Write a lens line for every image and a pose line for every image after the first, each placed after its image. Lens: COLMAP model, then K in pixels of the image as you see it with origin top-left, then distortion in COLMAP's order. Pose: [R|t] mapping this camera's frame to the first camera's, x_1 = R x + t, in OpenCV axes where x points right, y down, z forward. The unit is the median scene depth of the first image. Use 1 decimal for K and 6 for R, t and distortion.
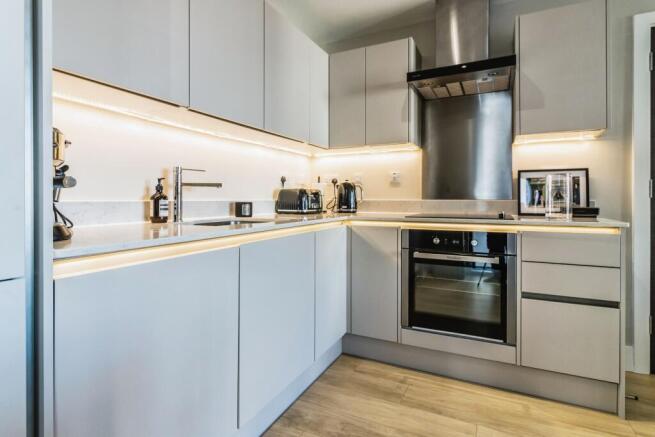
lens RADIAL K [[347.9, 0, 339.7], [0, 347.9, 200.7], [0, 0, 1]] dist [0.000524, 0.000035]
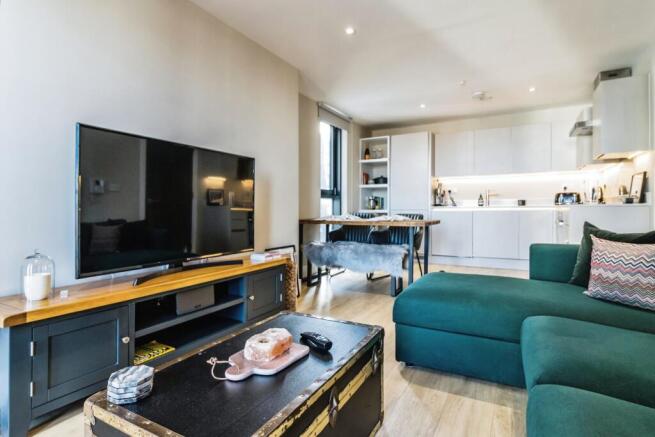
lens RADIAL K [[346.4, 0, 311.6], [0, 346.4, 208.7], [0, 0, 1]] dist [0.002782, 0.000257]
pose [[-0.089821, -0.002808, -0.995954, 2.291635], [0.001233, 0.999995, -0.002931, 0.070901], [0.995957, -0.001491, -0.089817, -0.292344]]
